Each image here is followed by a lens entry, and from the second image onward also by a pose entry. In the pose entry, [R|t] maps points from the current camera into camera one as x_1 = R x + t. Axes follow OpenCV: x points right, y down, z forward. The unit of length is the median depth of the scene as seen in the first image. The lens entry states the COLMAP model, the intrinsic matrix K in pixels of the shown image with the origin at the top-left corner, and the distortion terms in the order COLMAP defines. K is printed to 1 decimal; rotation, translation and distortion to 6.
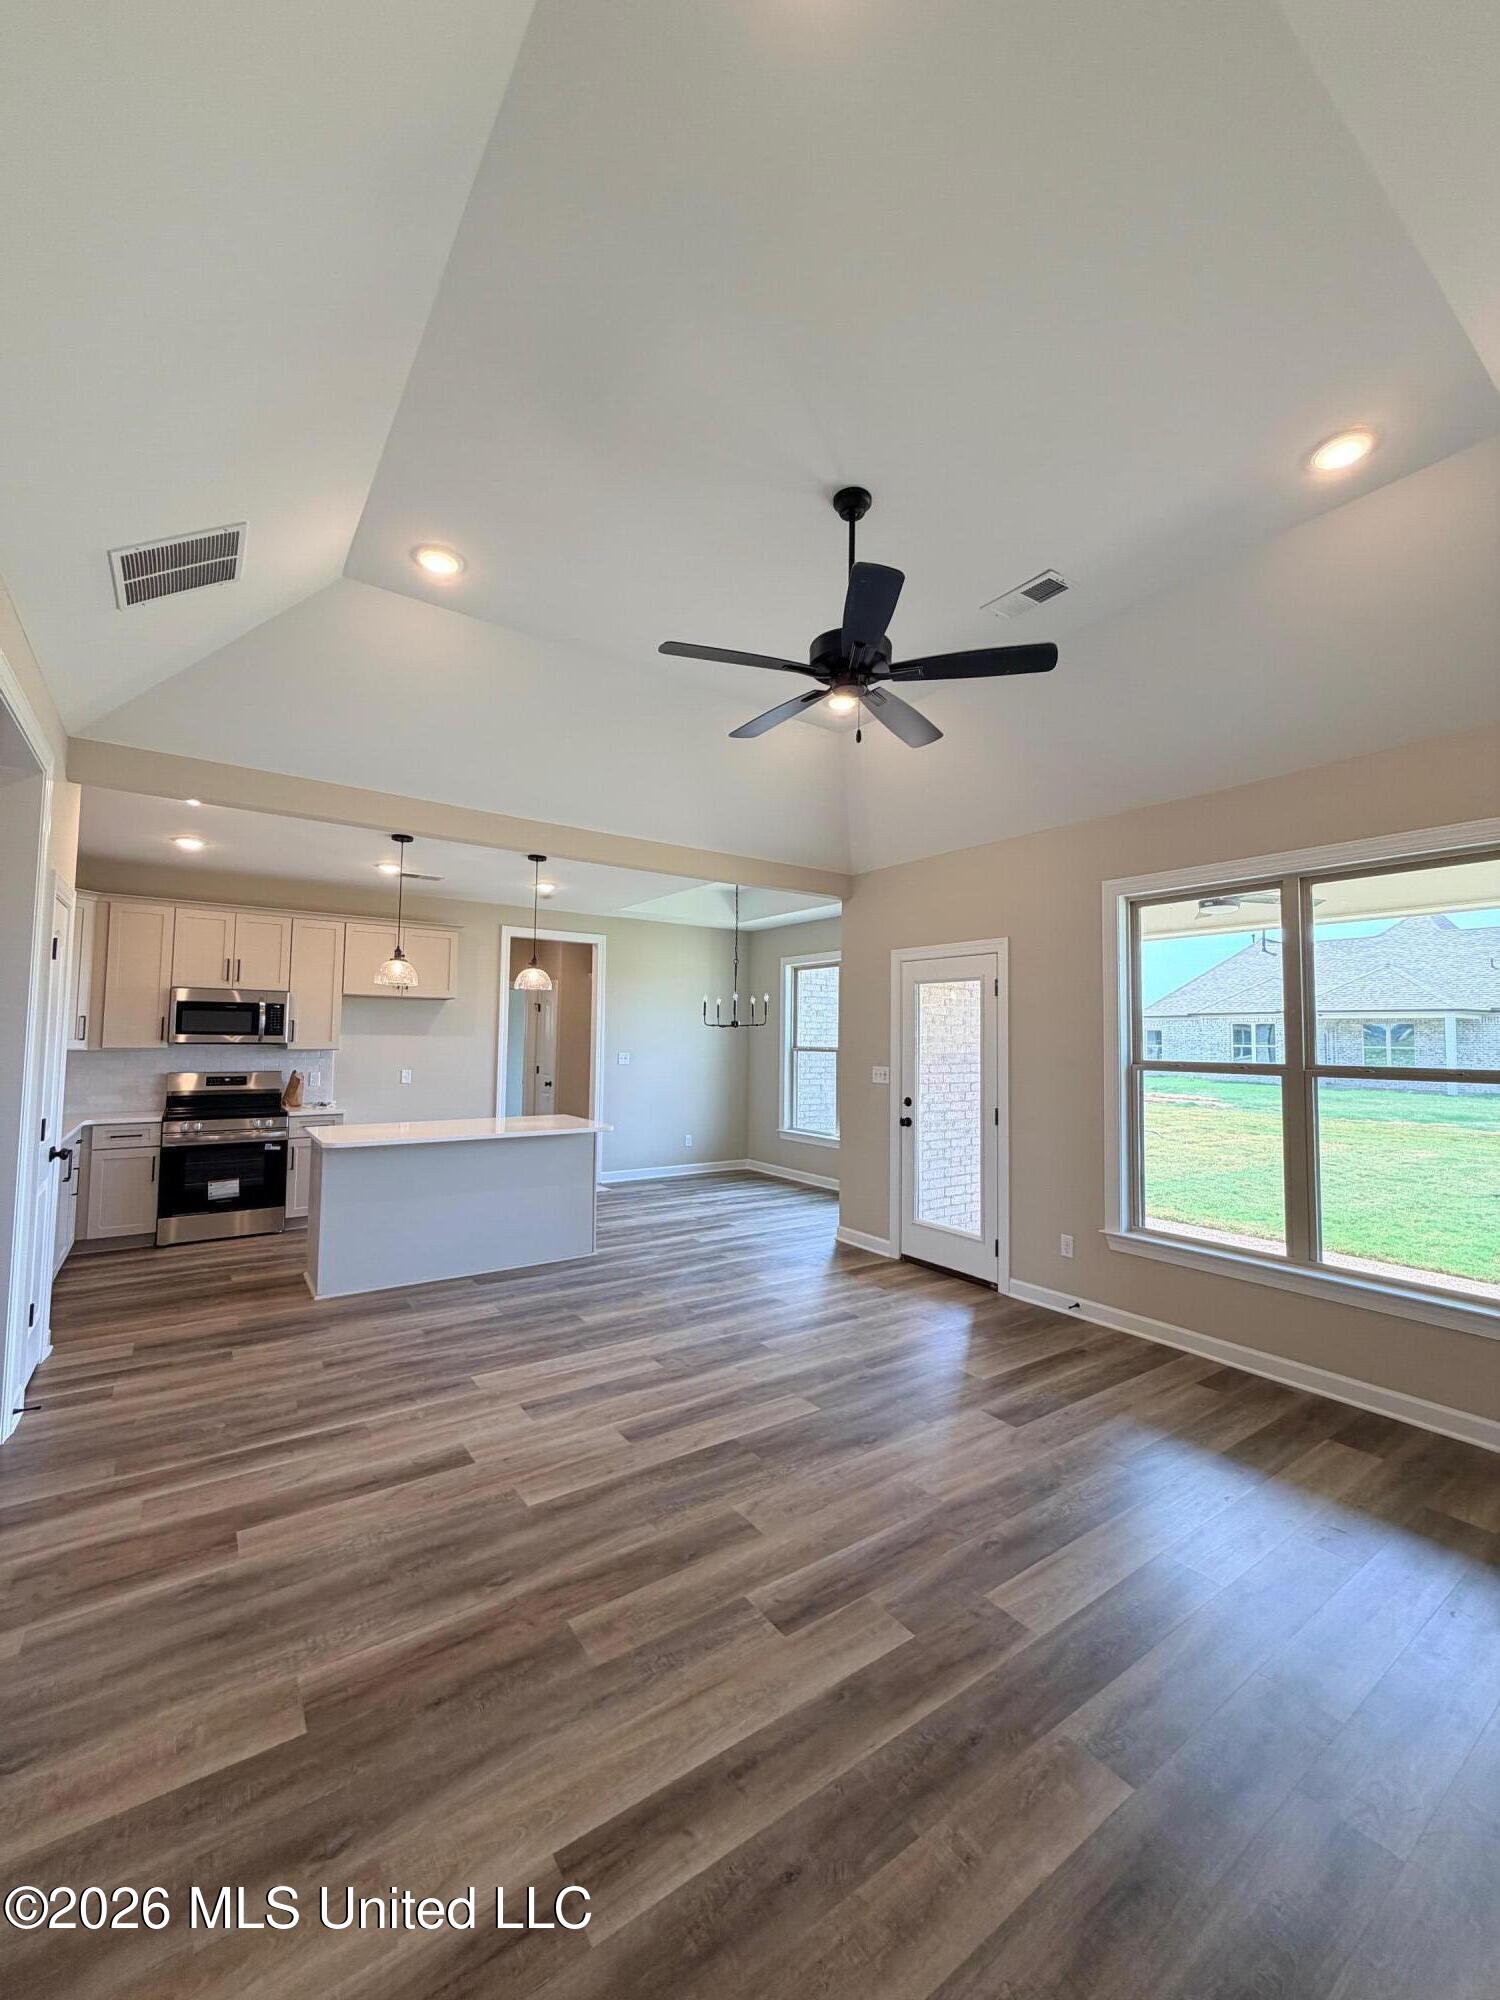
lens RADIAL K [[796.7, 0, 750.0], [0, 796.7, 1000.0], [0, 0, 1]] dist [-0.000207, -0.000005]
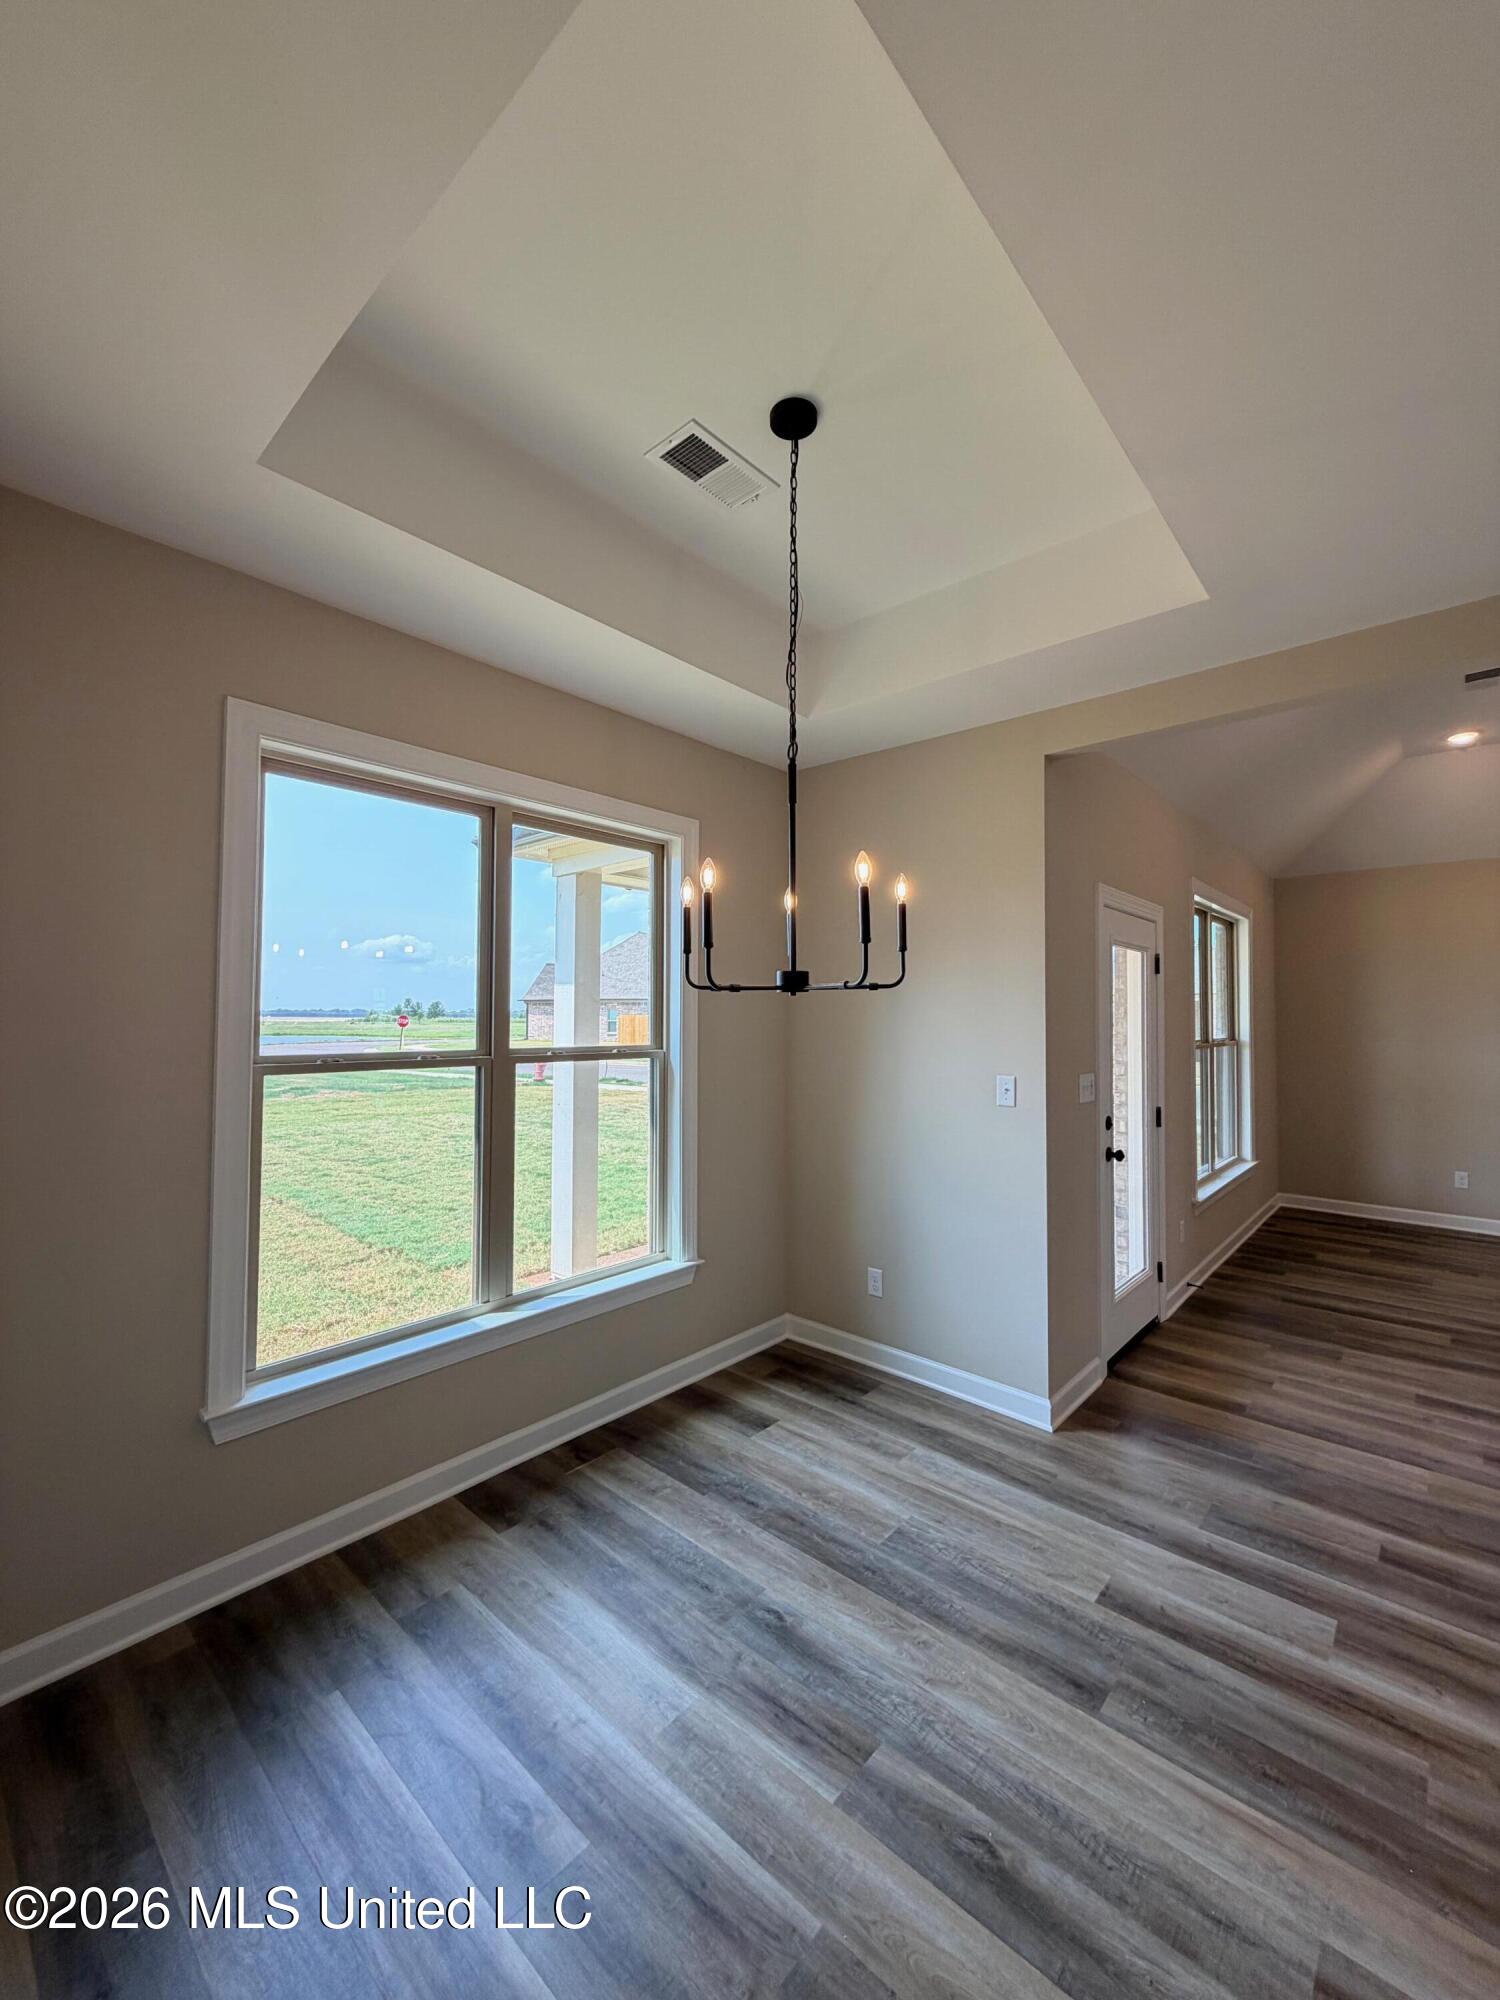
lens RADIAL K [[796.7, 0, 750.0], [0, 796.7, 1000.0], [0, 0, 1]] dist [-0.000207, -0.000005]
pose [[-0.221943, 0.023229, 0.974783, -0.370335], [-0.048014, 0.998243, -0.034720, 0.065362], [-0.973877, -0.054509, -0.220437, 1.428898]]
